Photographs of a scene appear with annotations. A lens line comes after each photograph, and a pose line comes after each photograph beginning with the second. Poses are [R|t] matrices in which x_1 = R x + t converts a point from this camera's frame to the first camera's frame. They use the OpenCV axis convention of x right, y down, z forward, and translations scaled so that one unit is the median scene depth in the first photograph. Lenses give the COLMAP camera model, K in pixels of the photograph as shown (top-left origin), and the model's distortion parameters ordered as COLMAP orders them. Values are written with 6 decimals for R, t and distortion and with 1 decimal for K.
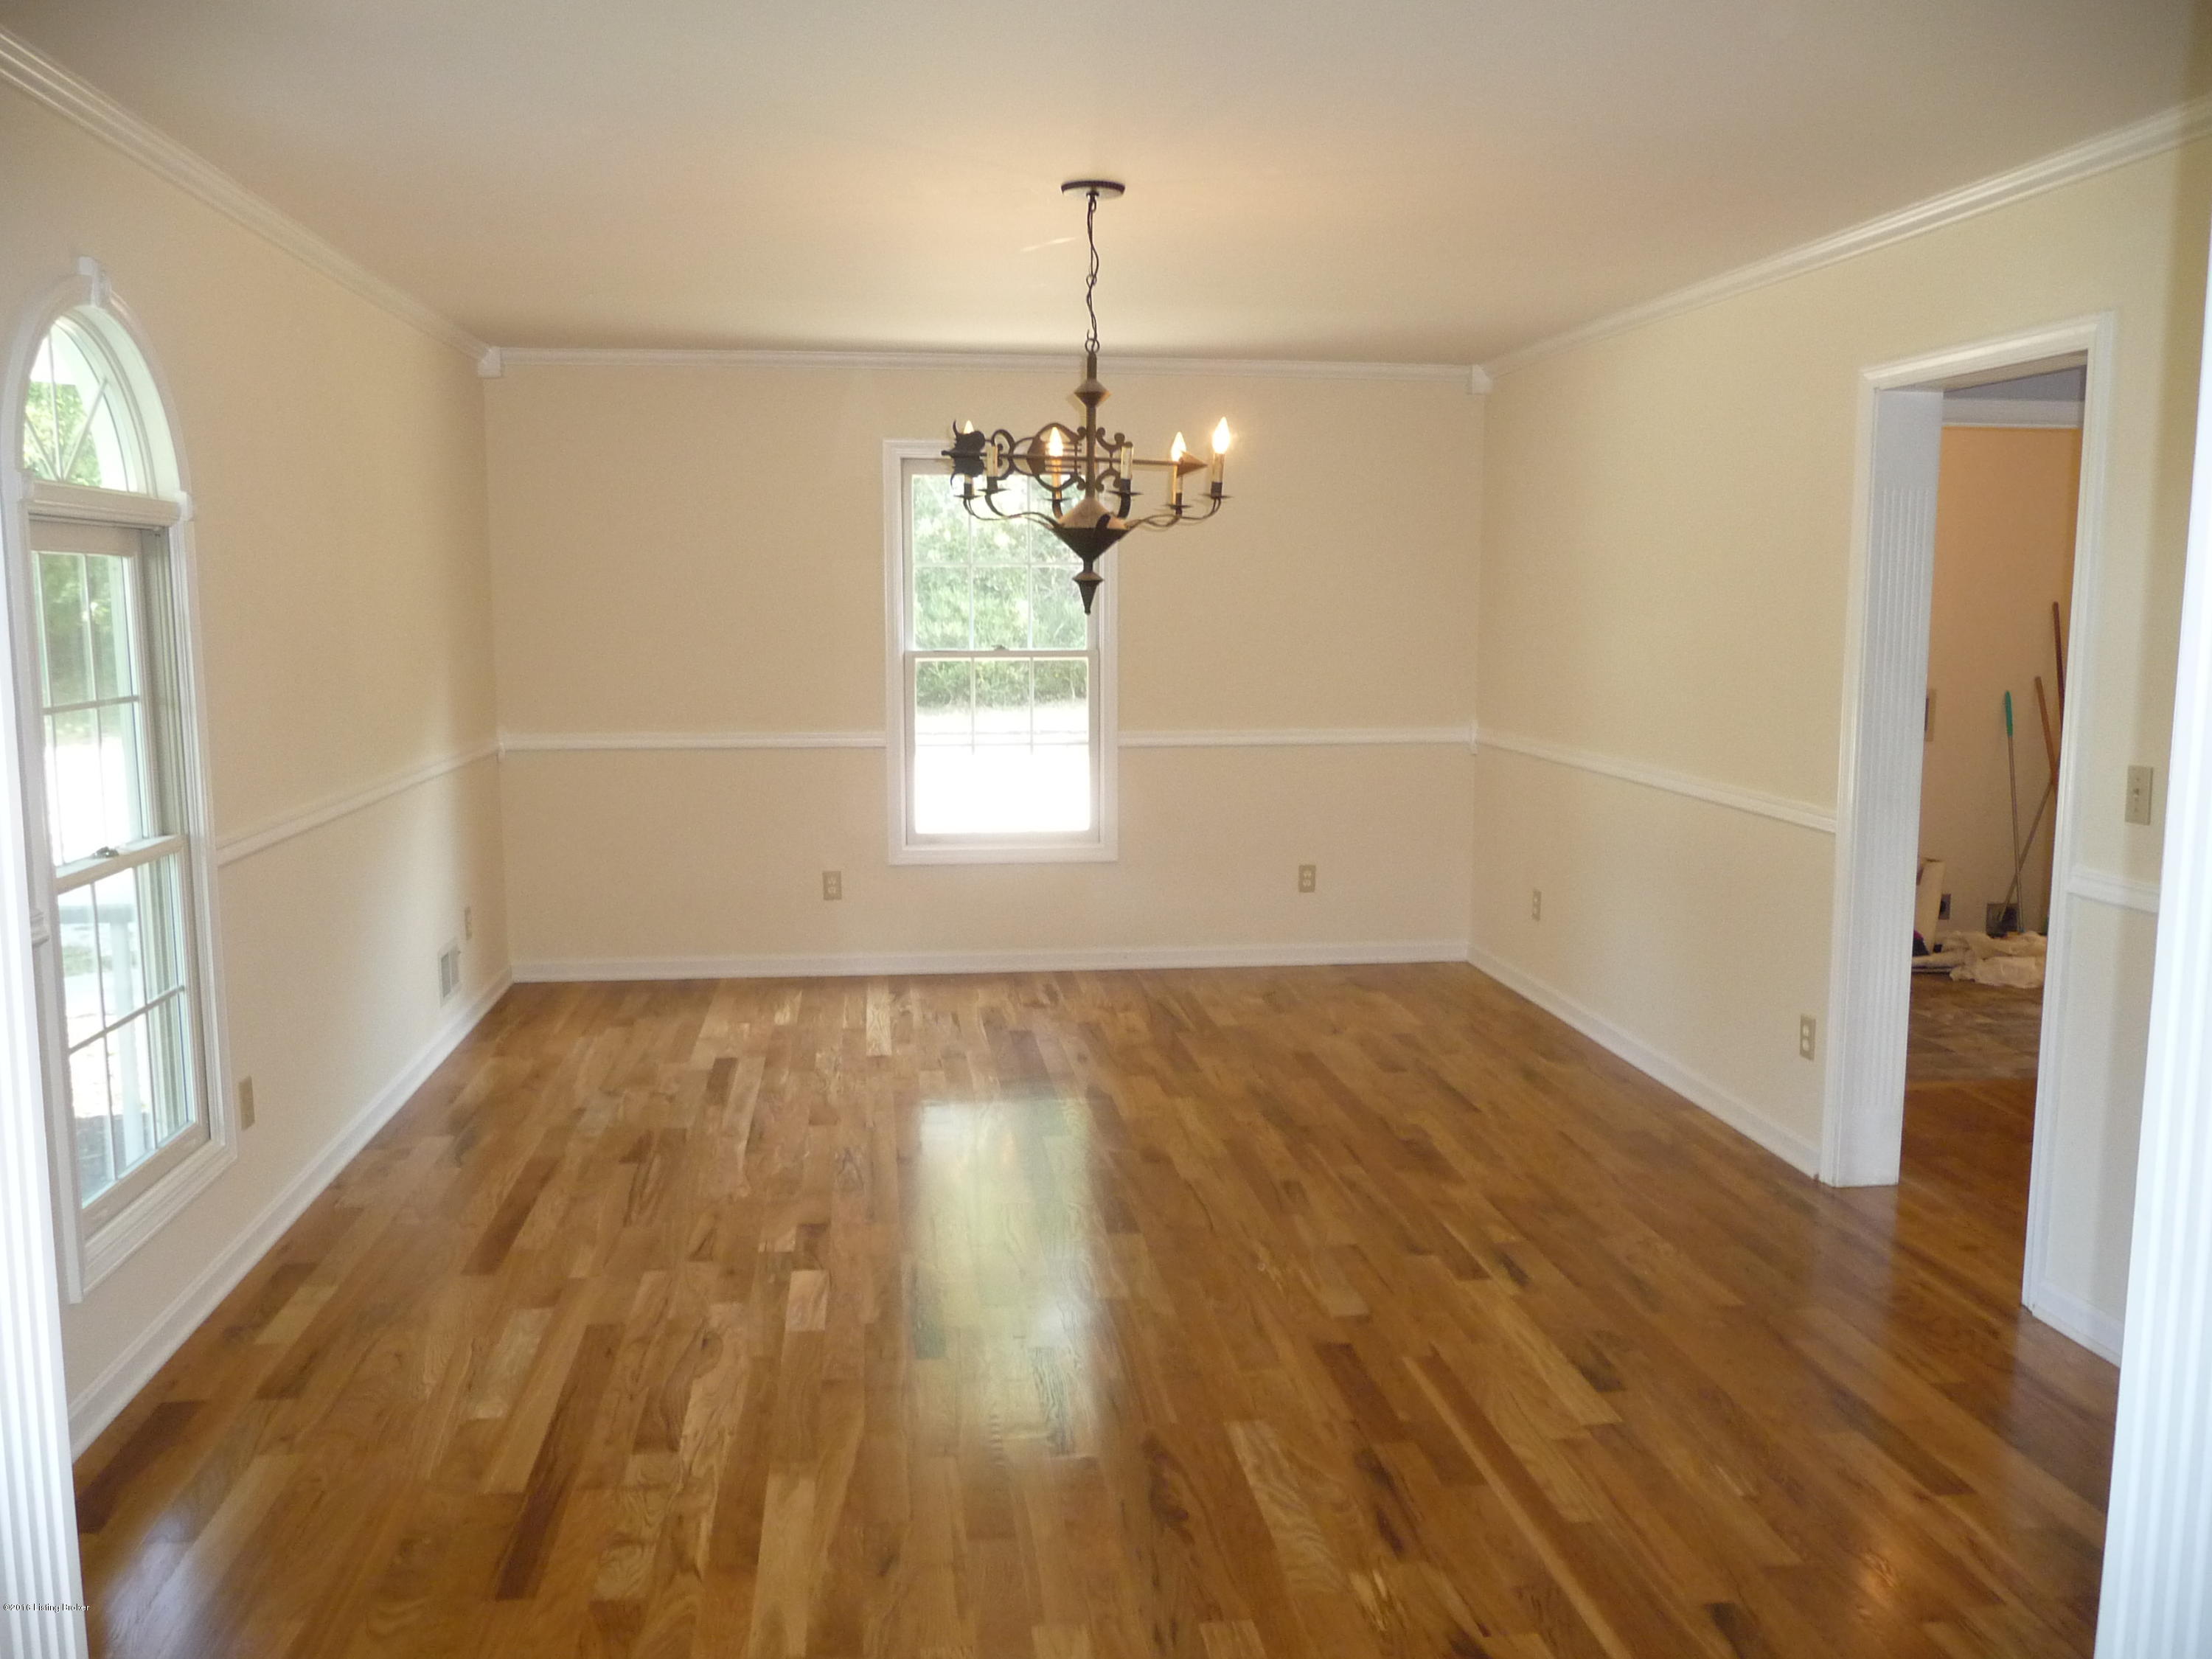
lens RADIAL K [[1794.9, 0, 1106.9], [0, 1794.9, 833.2], [0, 0, 1]] dist [-0.009563, -0.001618]
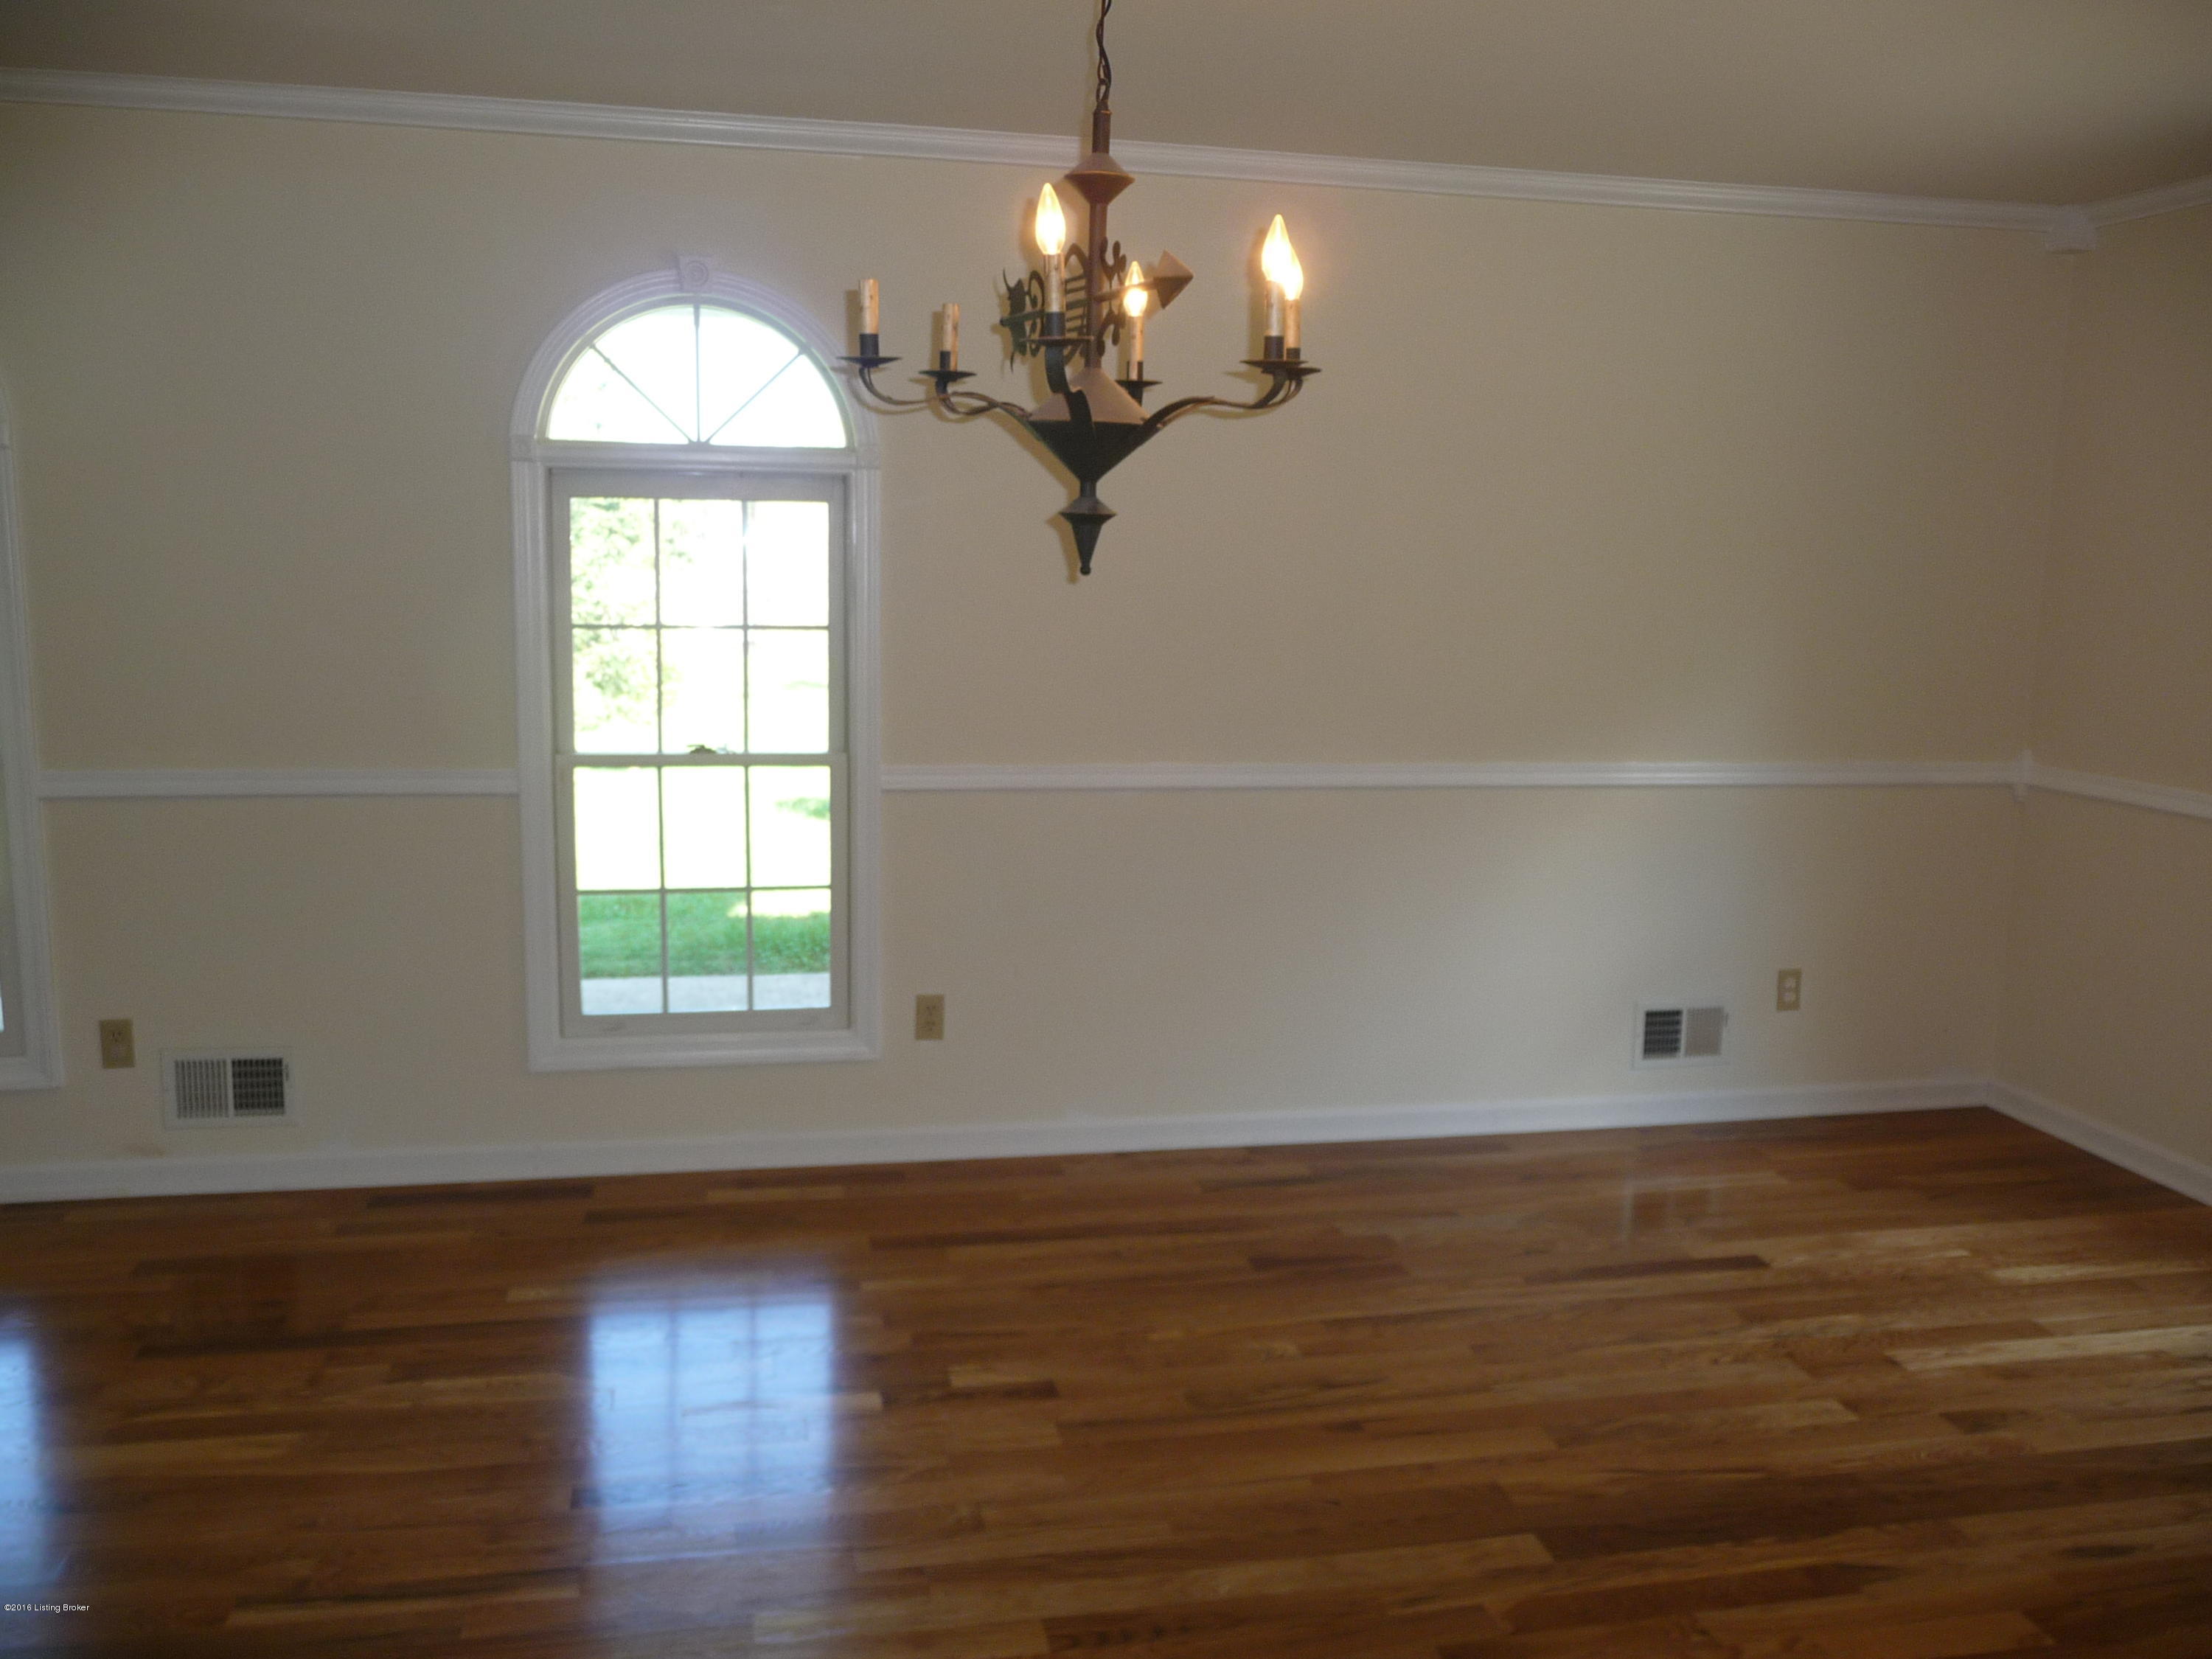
lens RADIAL K [[1794.9, 0, 1106.4], [0, 1794.9, 825.2], [0, 0, 1]] dist [-0.009563, -0.001618]
pose [[0.063008, 0.140132, -0.988126, 0.548706], [-0.138983, 0.981678, 0.130356, -0.115329], [0.988288, 0.129119, 0.081329, 0.936818]]
